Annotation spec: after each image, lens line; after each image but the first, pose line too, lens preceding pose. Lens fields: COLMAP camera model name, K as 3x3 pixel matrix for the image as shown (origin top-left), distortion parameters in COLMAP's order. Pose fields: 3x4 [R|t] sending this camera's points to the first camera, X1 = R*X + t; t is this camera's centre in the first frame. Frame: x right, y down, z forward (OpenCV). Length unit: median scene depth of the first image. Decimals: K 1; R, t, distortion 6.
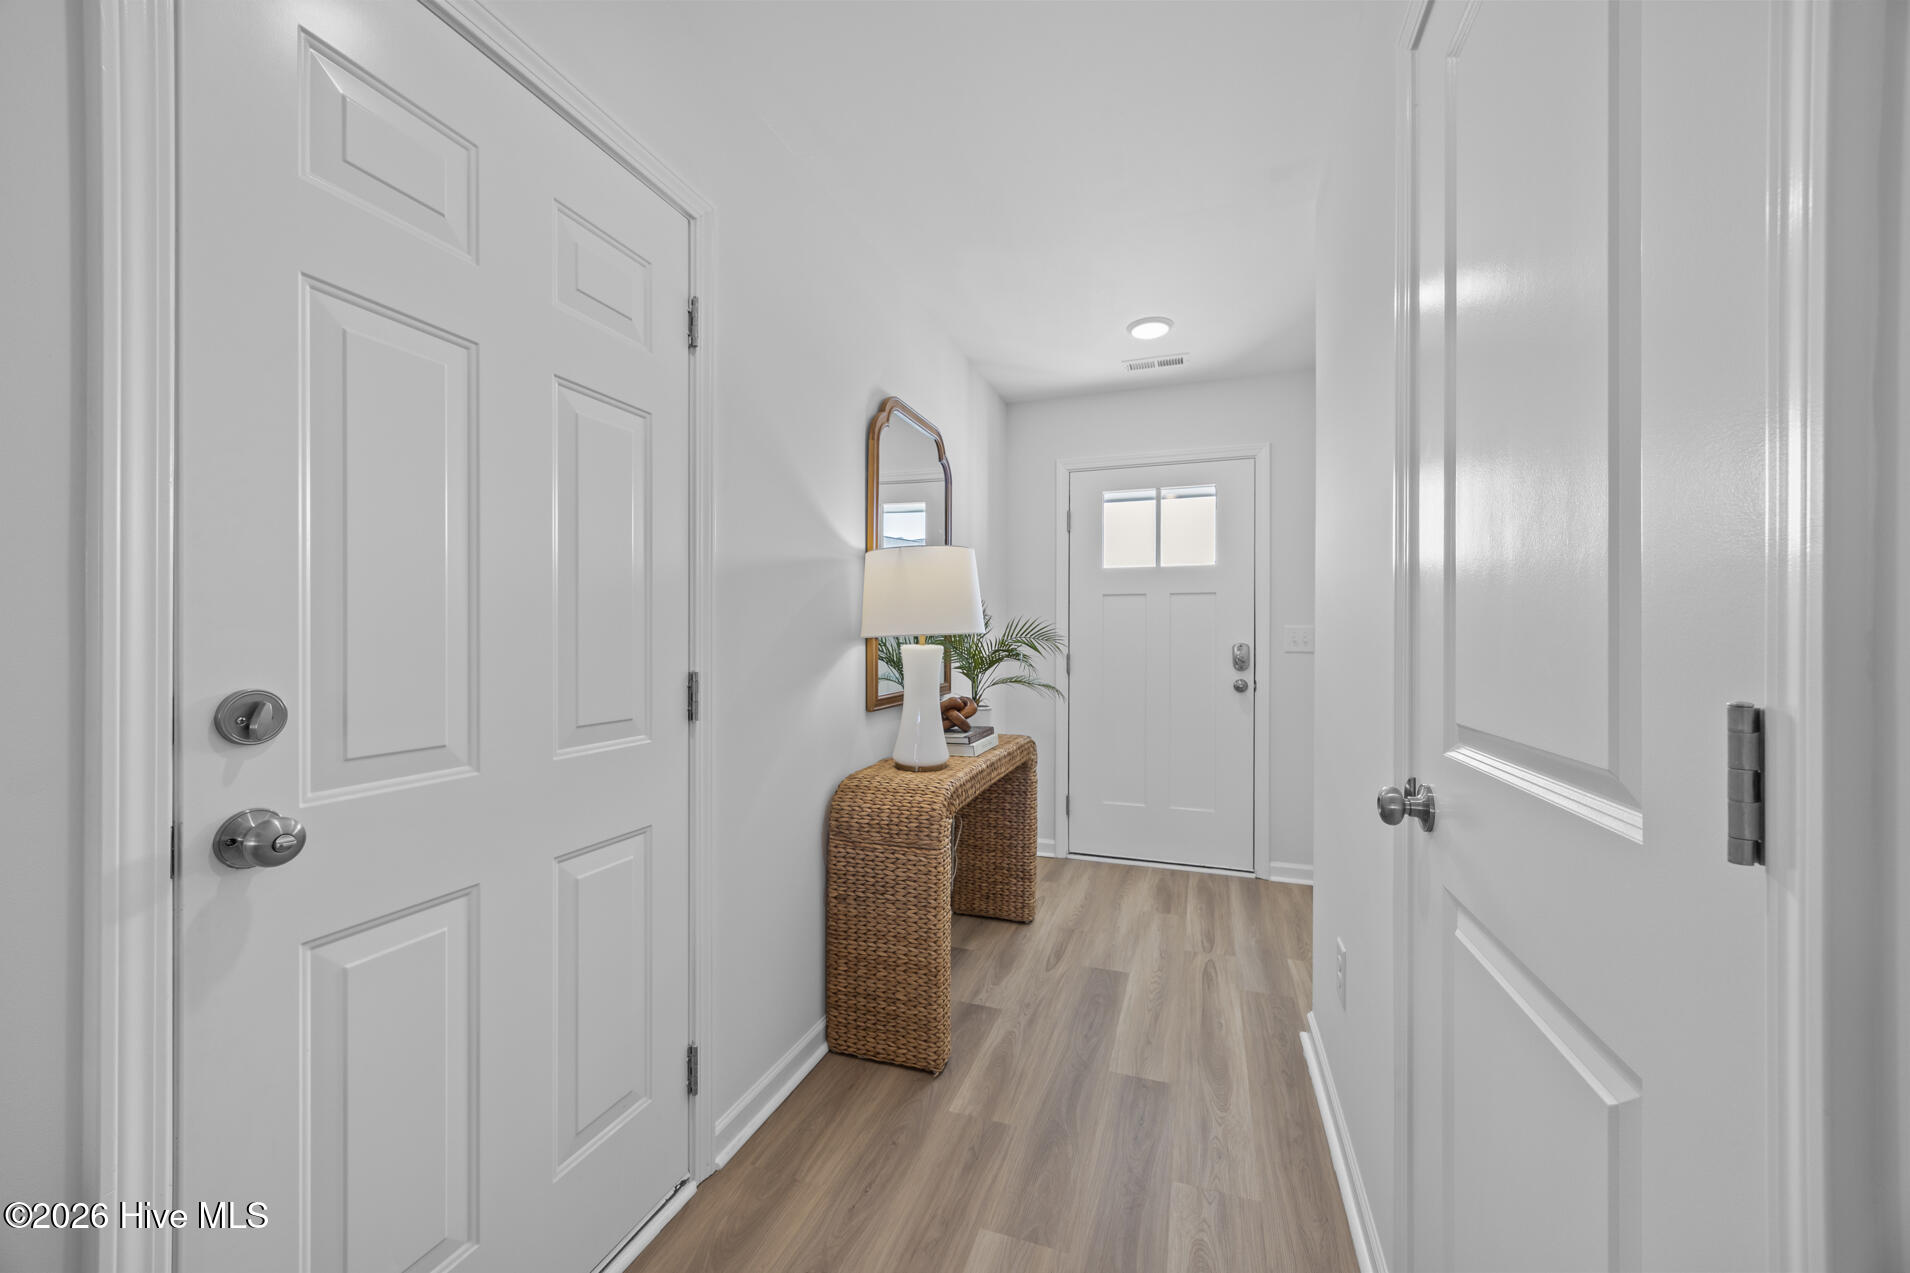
lens RADIAL K [[736.0, 0, 945.8], [0, 736.0, 639.2], [0, 0, 1]] dist [0.000041, -0.000053]
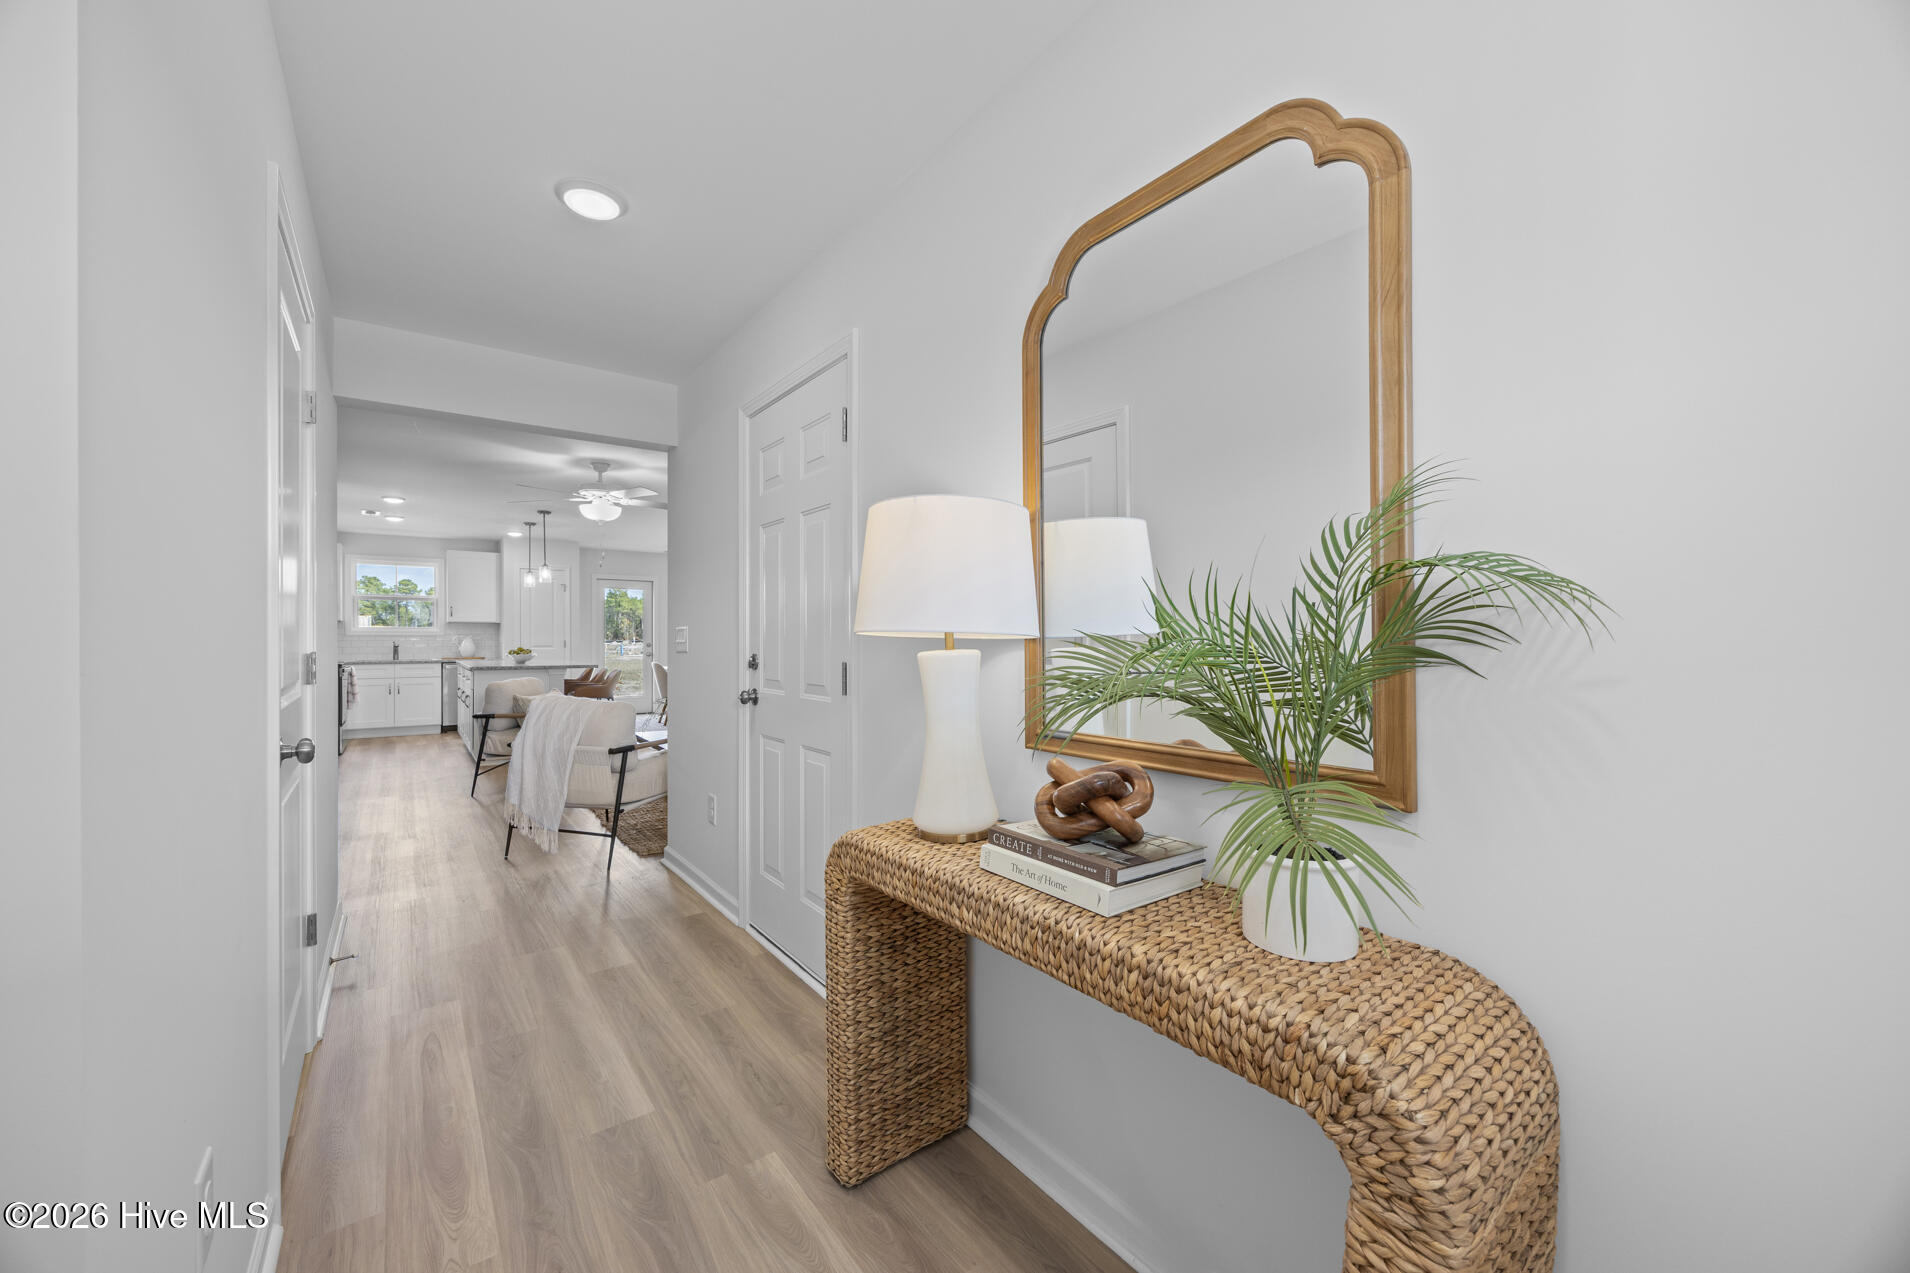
lens RADIAL K [[736.0, 0, 954.5], [0, 736.0, 635.5], [0, 0, 1]] dist [0.000041, -0.000053]
pose [[-0.557755, -0.000212, -0.830006, 0.719478], [0.002252, 0.999996, -0.001768, -0.005417], [0.830003, -0.002855, -0.557752, 1.901874]]
